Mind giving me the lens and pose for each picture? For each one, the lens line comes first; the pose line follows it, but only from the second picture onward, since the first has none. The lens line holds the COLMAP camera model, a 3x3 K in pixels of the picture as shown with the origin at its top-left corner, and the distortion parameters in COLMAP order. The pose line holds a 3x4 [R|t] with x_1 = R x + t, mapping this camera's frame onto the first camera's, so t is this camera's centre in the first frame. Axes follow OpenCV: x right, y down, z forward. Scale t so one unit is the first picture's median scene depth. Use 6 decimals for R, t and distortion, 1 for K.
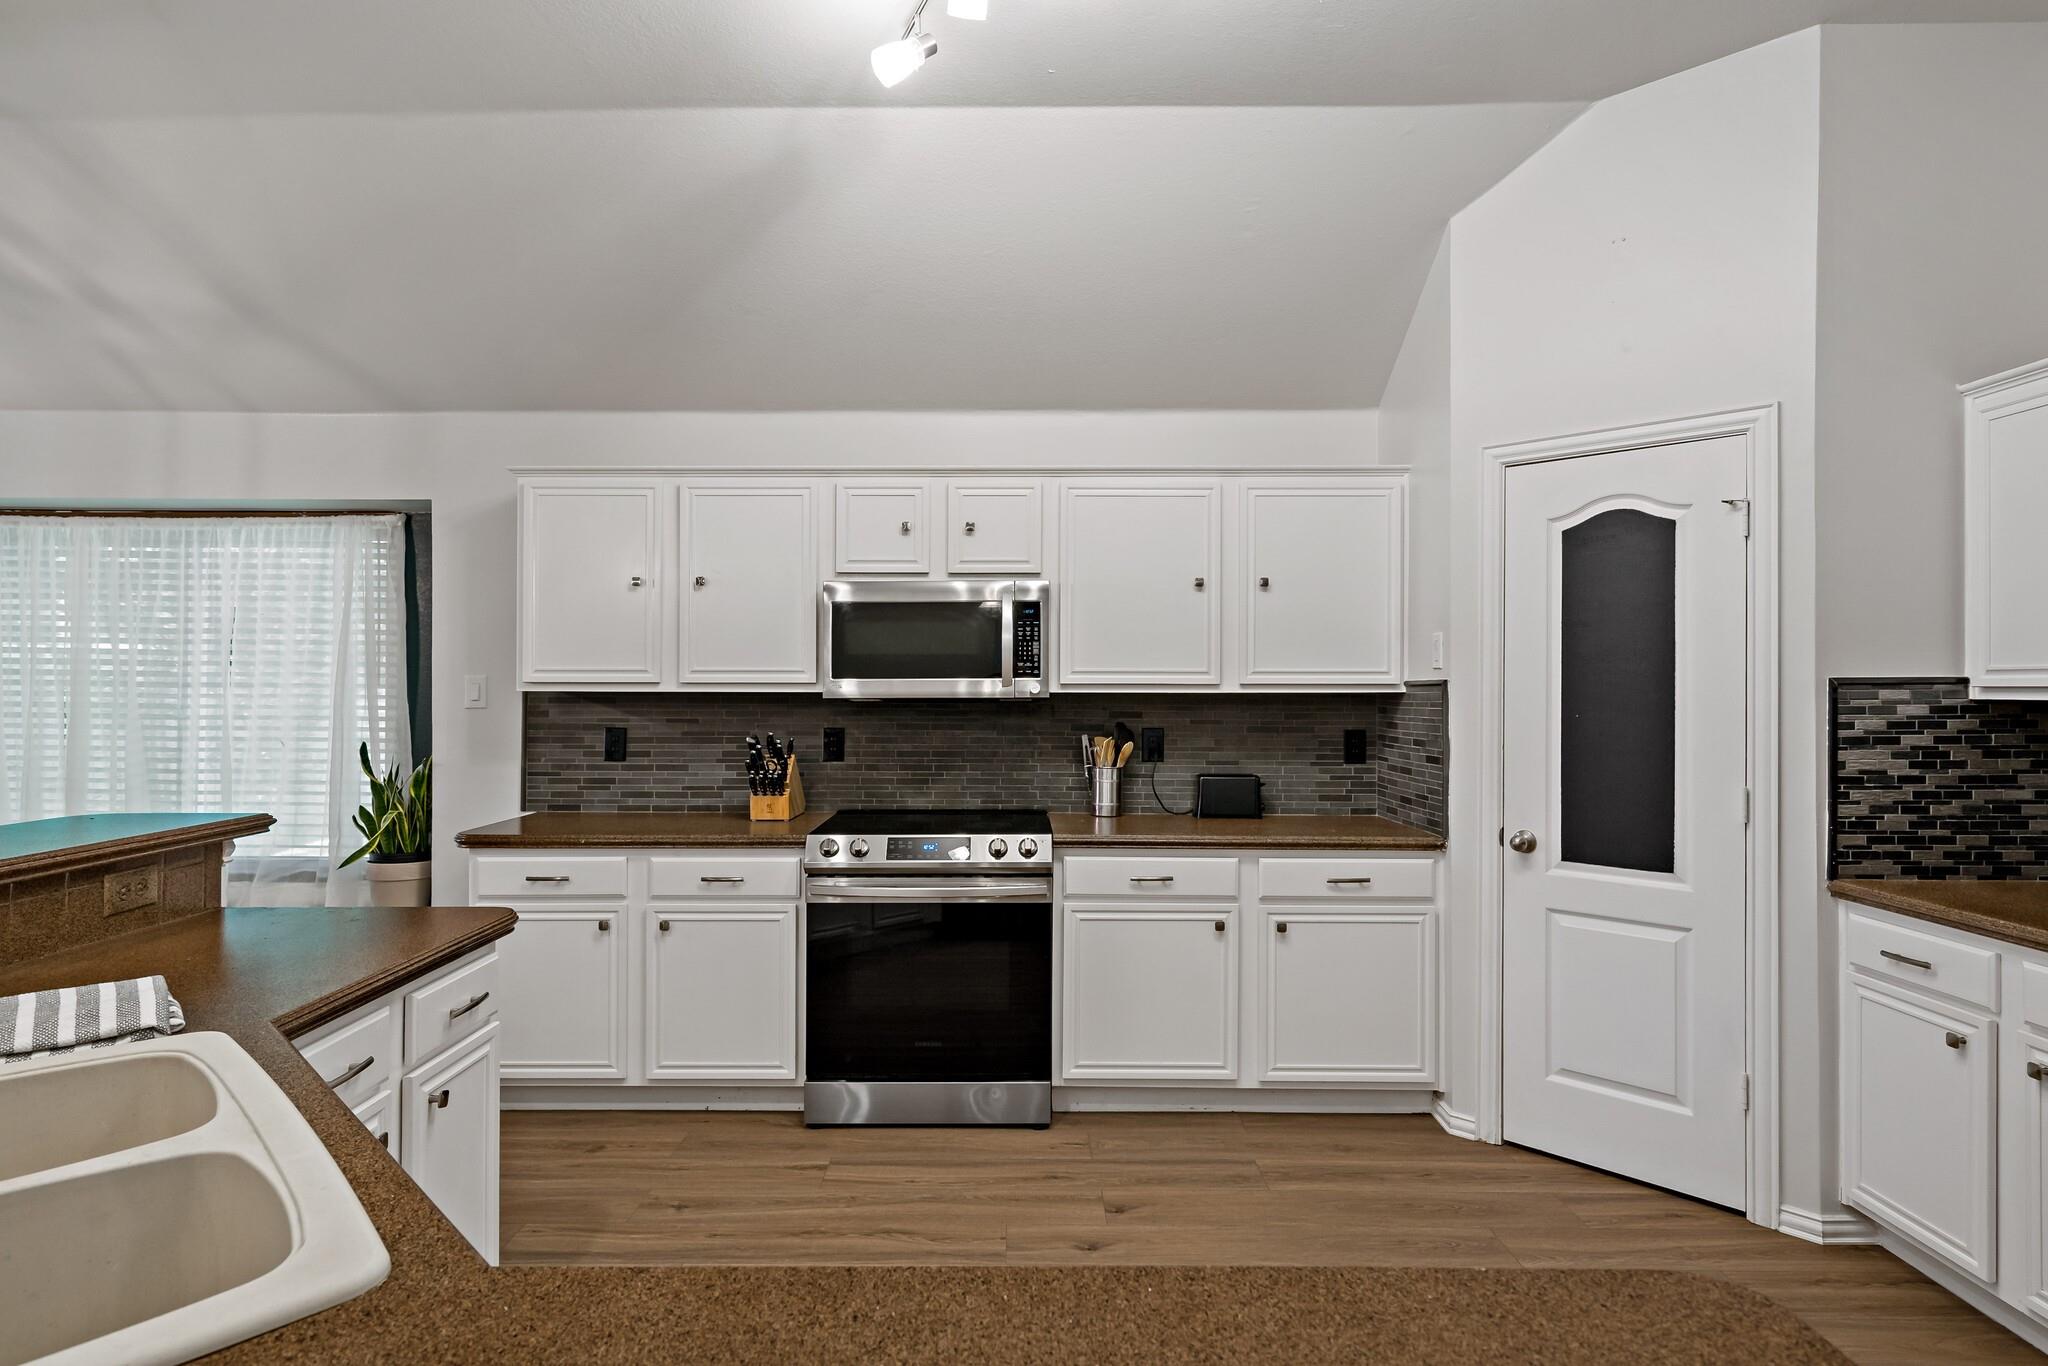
lens RADIAL K [[1076.6, 0, 1017.2], [0, 1076.6, 680.3], [0, 0, 1]] dist [0.003981, 0.000430]
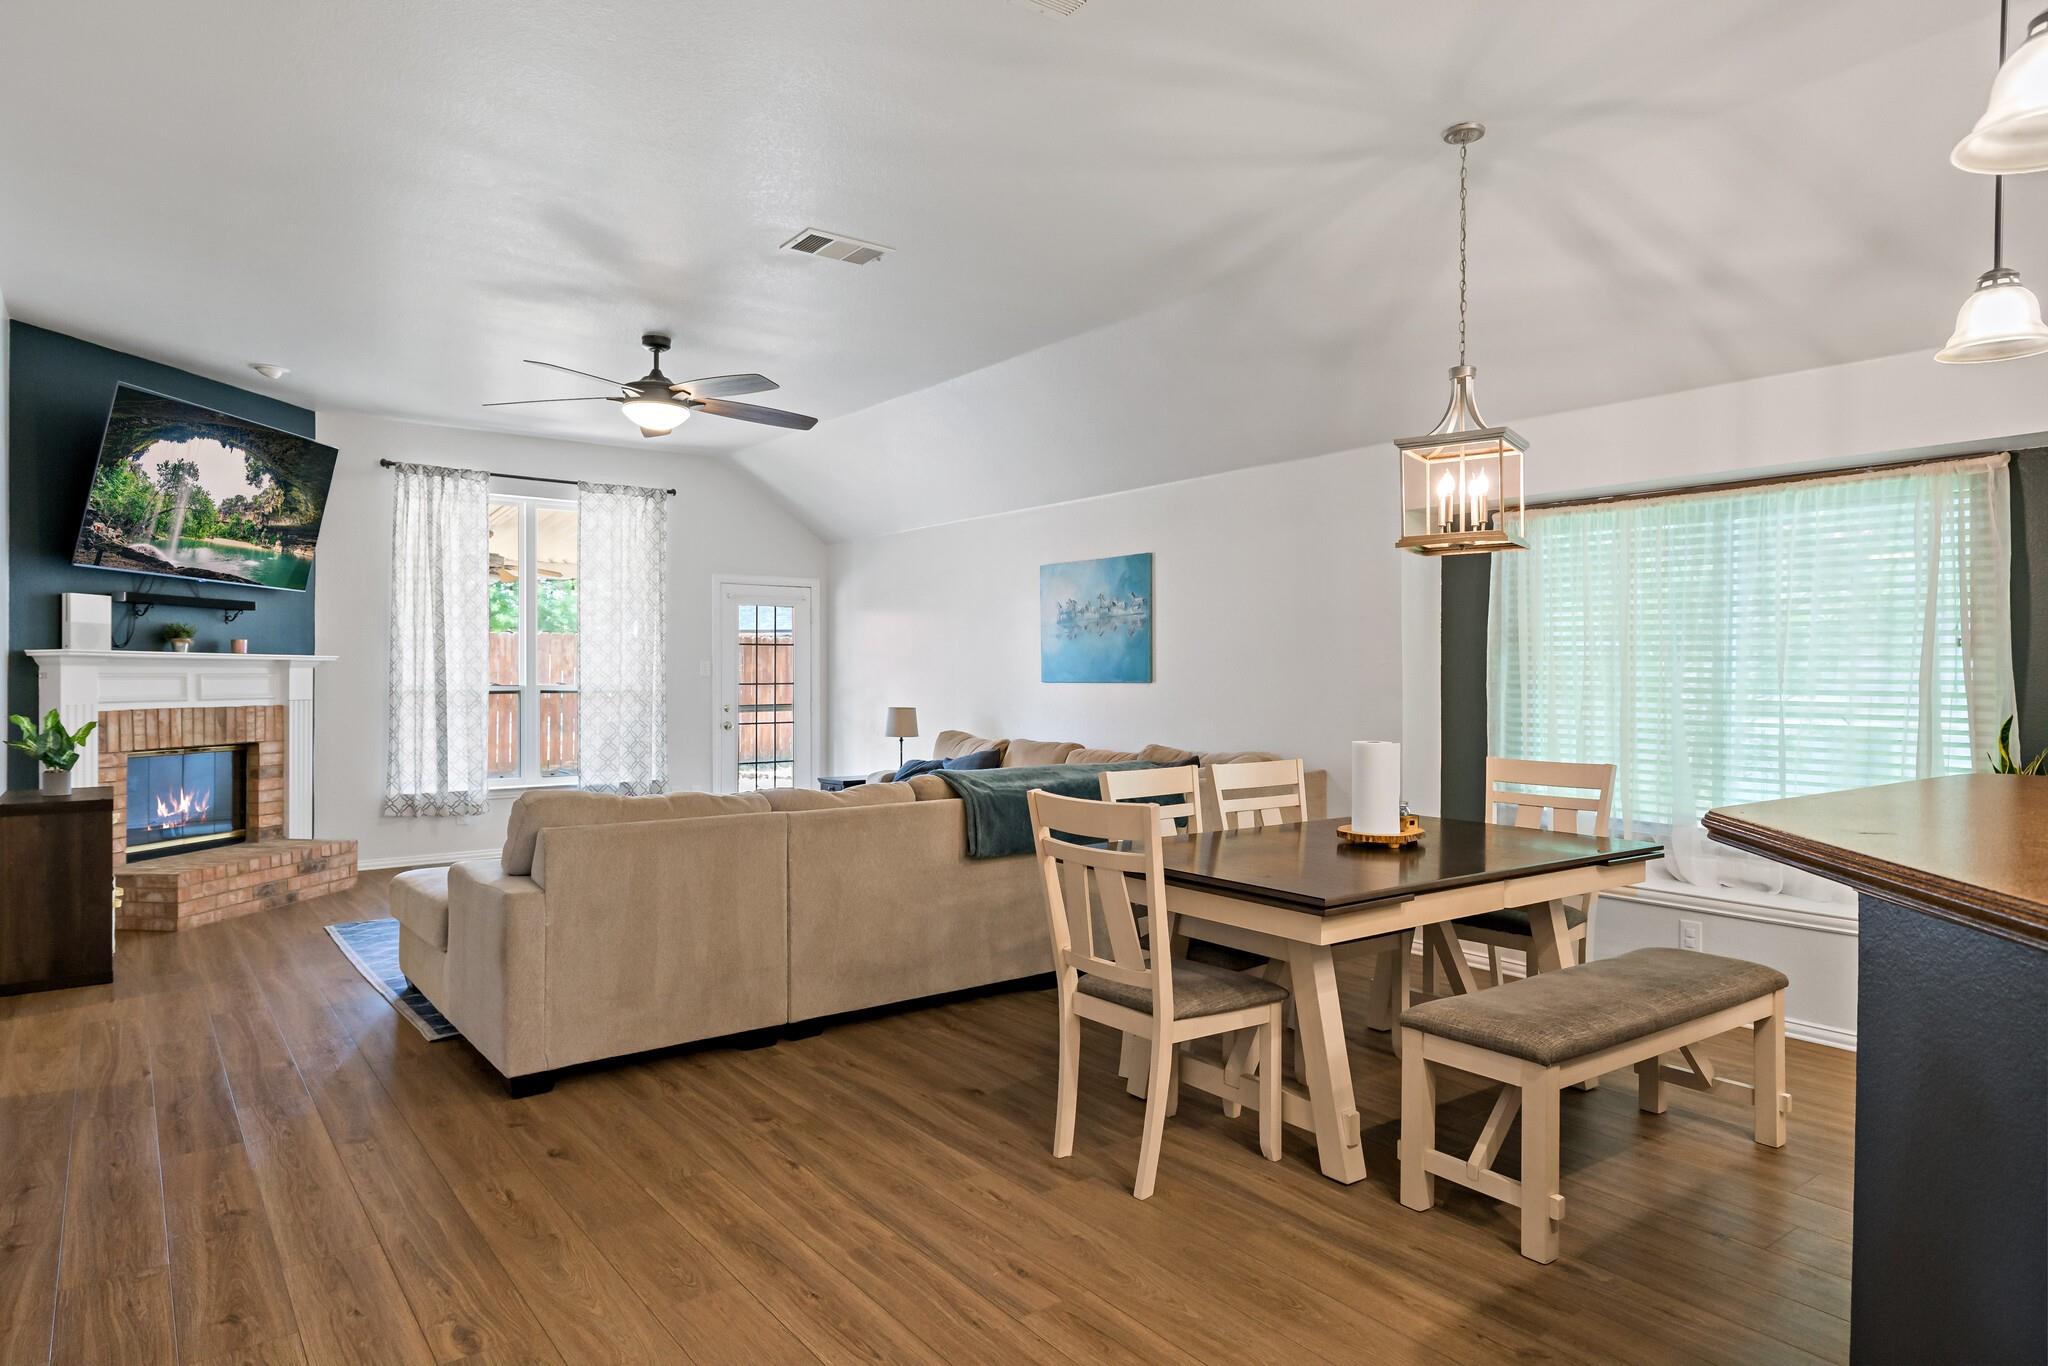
lens RADIAL K [[1219.2, 0, 1025.0], [0, 1219.2, 676.7], [0, 0, 1]] dist [0.000420, -0.001241]
pose [[0.606405, -0.000424, -0.795156, -0.349791], [-0.001874, 0.999996, -0.001962, 0.030677], [0.795154, 0.002680, 0.606402, -0.239888]]
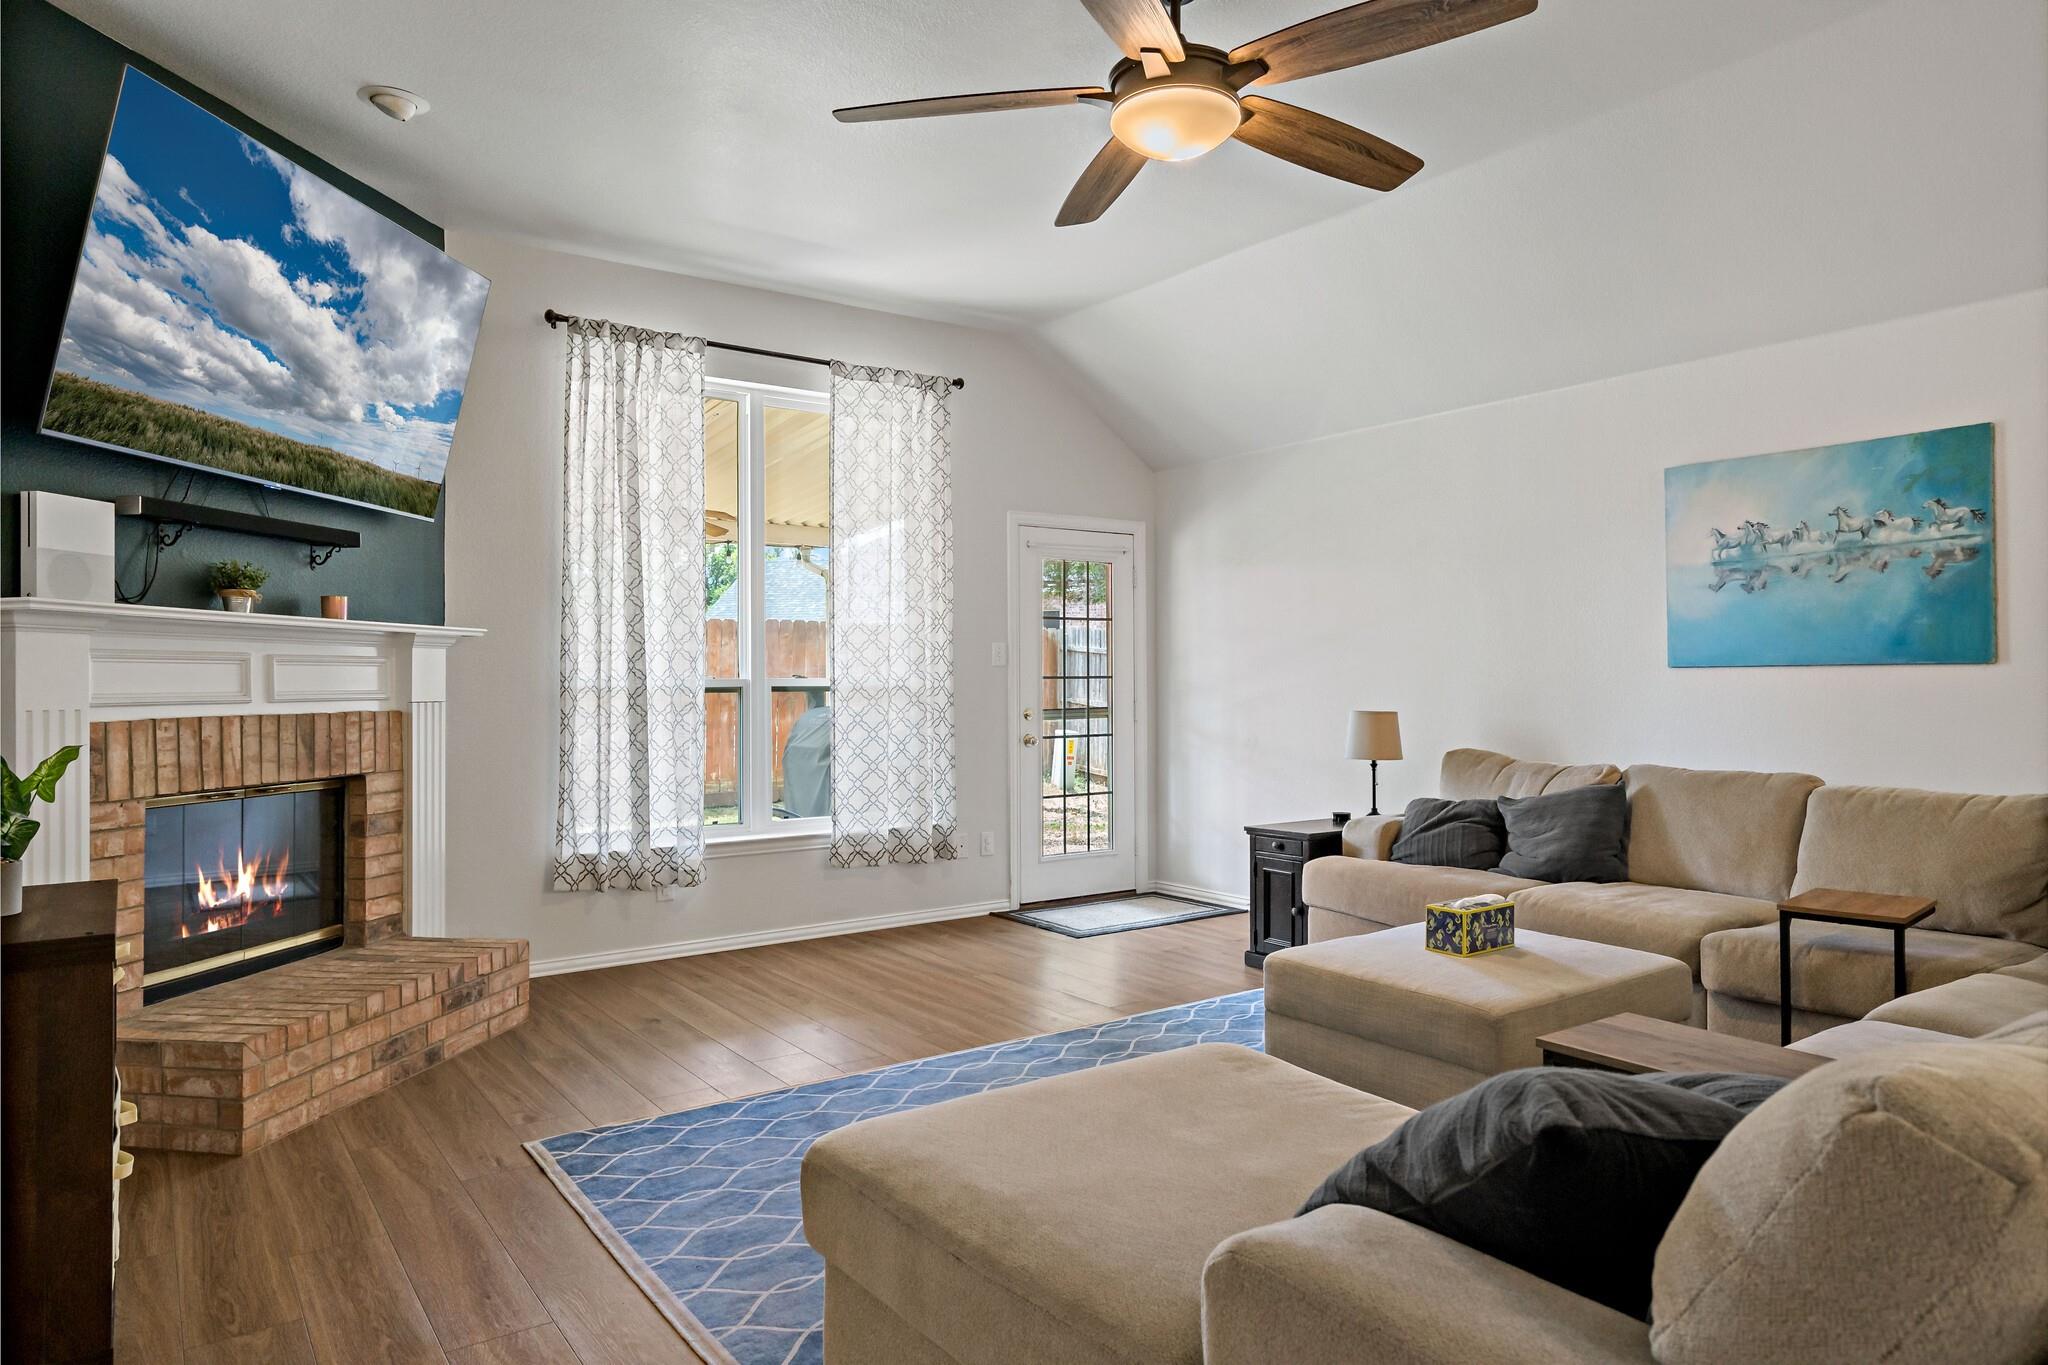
lens RADIAL K [[1271.8, 0, 1012.1], [0, 1271.8, 676.8], [0, 0, 1]] dist [0.005010, -0.002496]
pose [[0.577570, -0.006171, -0.816318, -1.431907], [0.002039, 0.999979, -0.006117, 0.054032], [0.816339, 0.001868, 0.577570, -0.223309]]
